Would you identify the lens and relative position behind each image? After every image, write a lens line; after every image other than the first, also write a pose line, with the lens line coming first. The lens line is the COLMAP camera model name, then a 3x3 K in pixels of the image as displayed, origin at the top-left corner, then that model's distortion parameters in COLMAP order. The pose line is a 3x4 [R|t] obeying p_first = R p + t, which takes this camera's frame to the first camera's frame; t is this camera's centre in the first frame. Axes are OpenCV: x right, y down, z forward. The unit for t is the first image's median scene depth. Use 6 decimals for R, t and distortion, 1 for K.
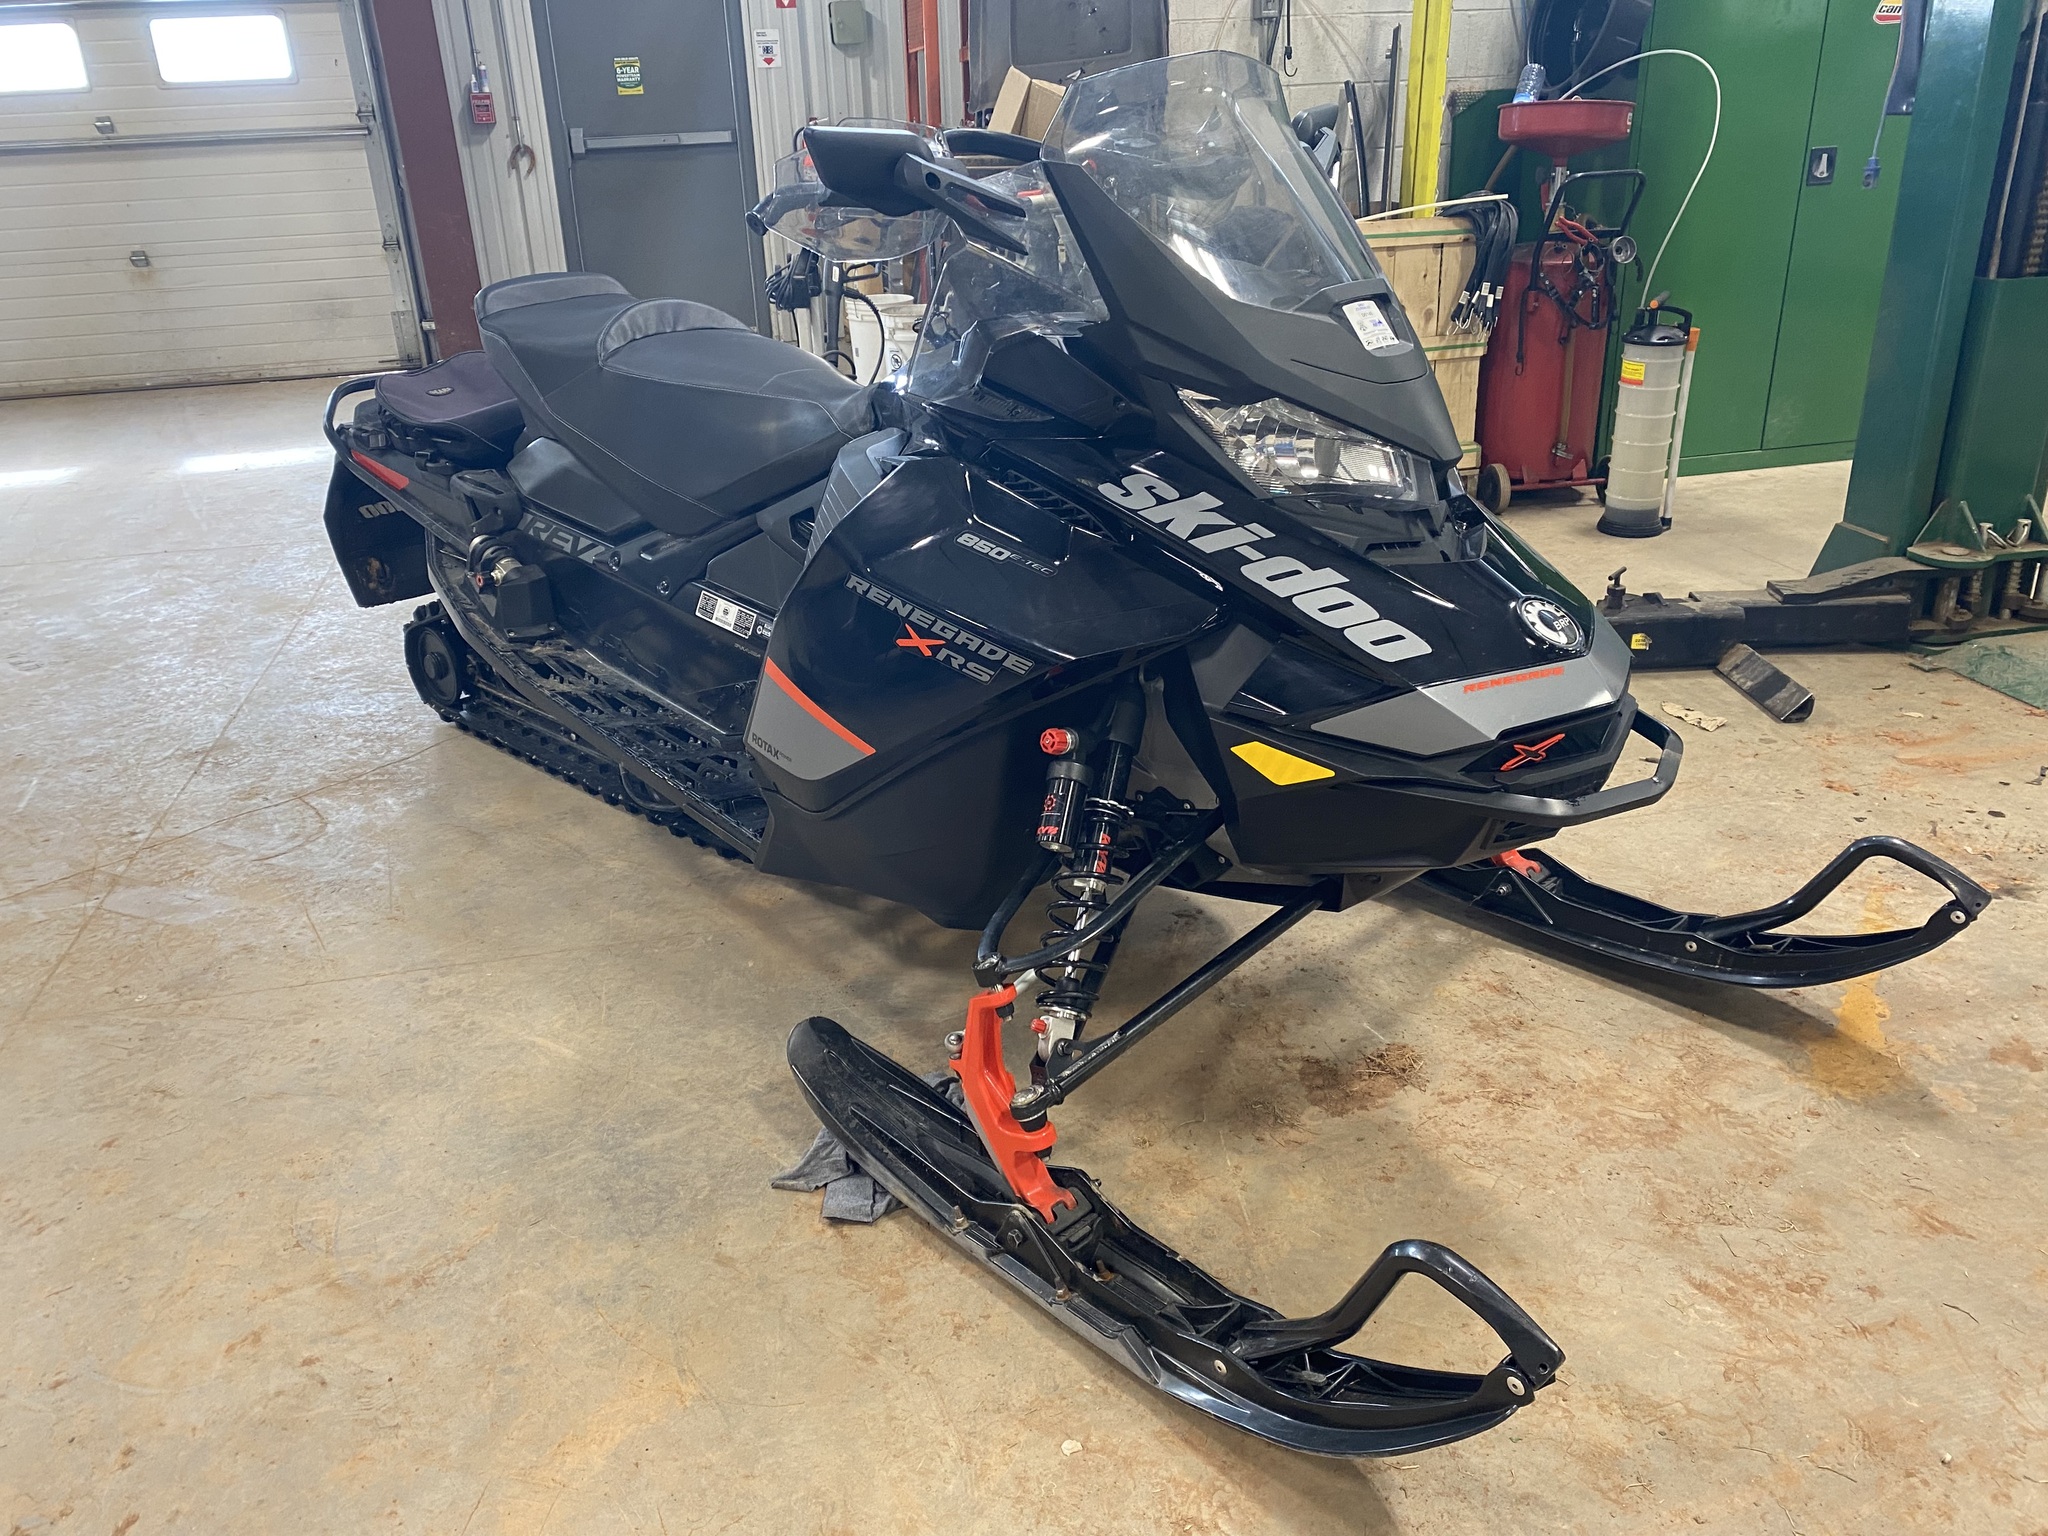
lens RADIAL K [[1559.9, 0, 1016.2], [0, 1559.9, 729.9], [0, 0, 1]] dist [0.010975, 0.000035]
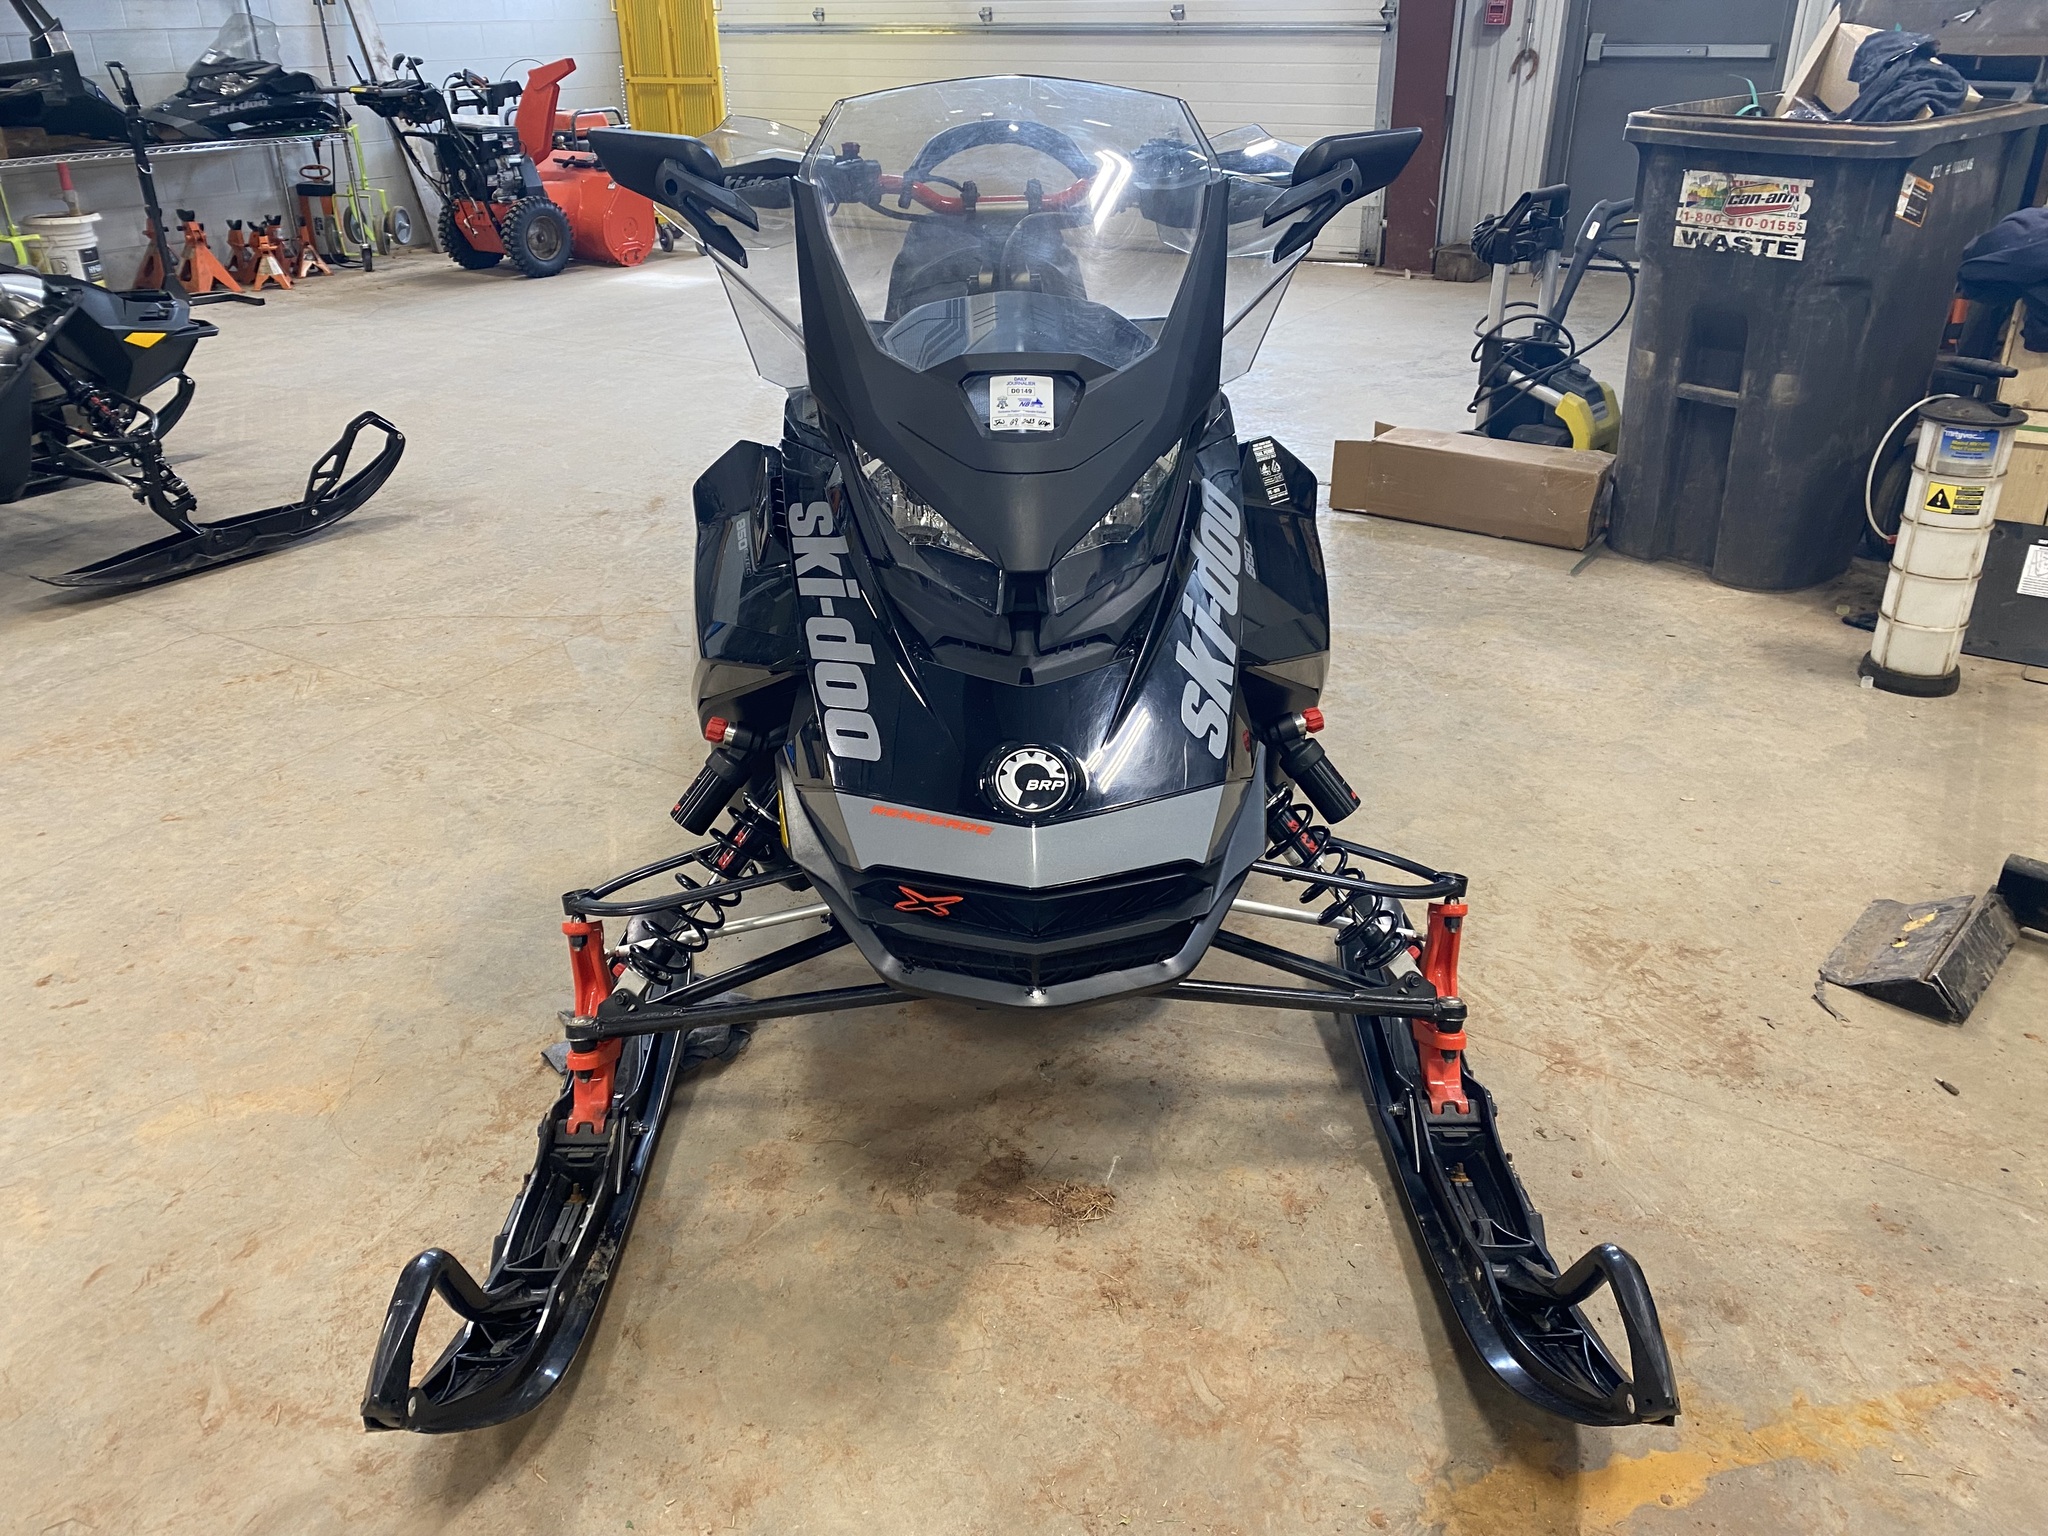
lens RADIAL K [[1562.1, 0, 1017.9], [0, 1562.1, 740.9], [0, 0, 1]] dist [0.023136, -0.010720]
pose [[0.726618, 0.327510, -0.603956, 0.758573], [-0.281931, 0.943782, 0.172598, -0.210293], [0.626531, 0.044861, 0.778104, 0.285552]]
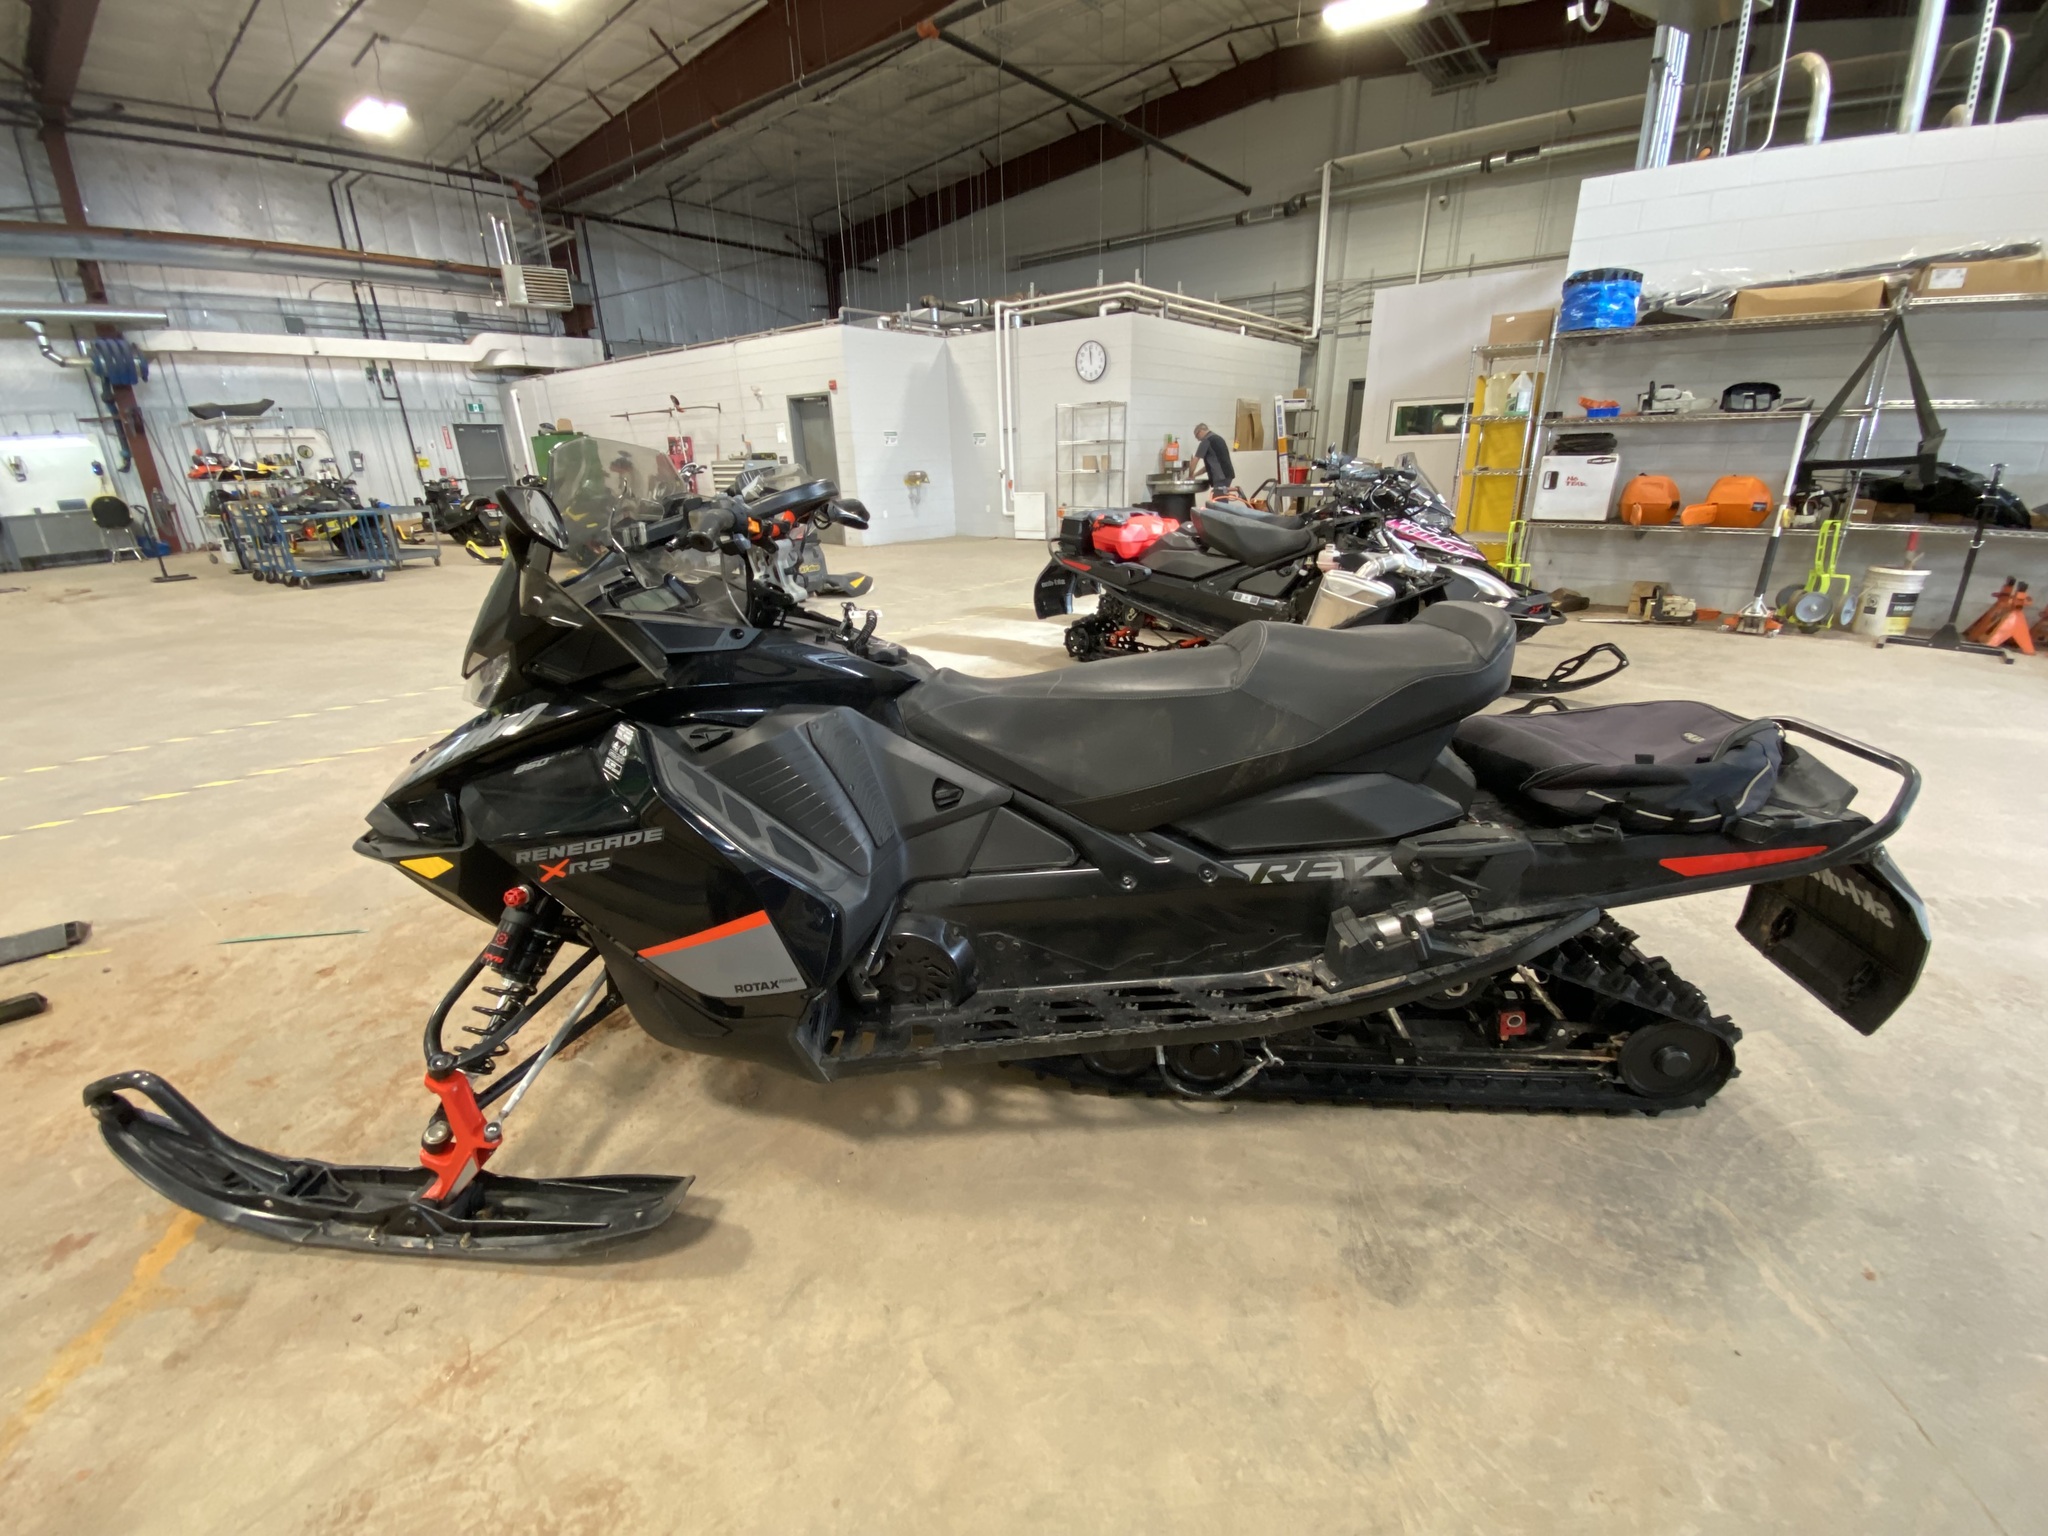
lens RADIAL K [[828.8, 0, 1022.9], [0, 828.8, 762.3], [0, 0, 1]] dist [0.023920, -0.023091]
pose [[-0.762795, 0.279026, -0.583342, 0.346063], [-0.193901, 0.761902, 0.617987, -0.734358], [0.616884, 0.584508, -0.527072, 1.769558]]
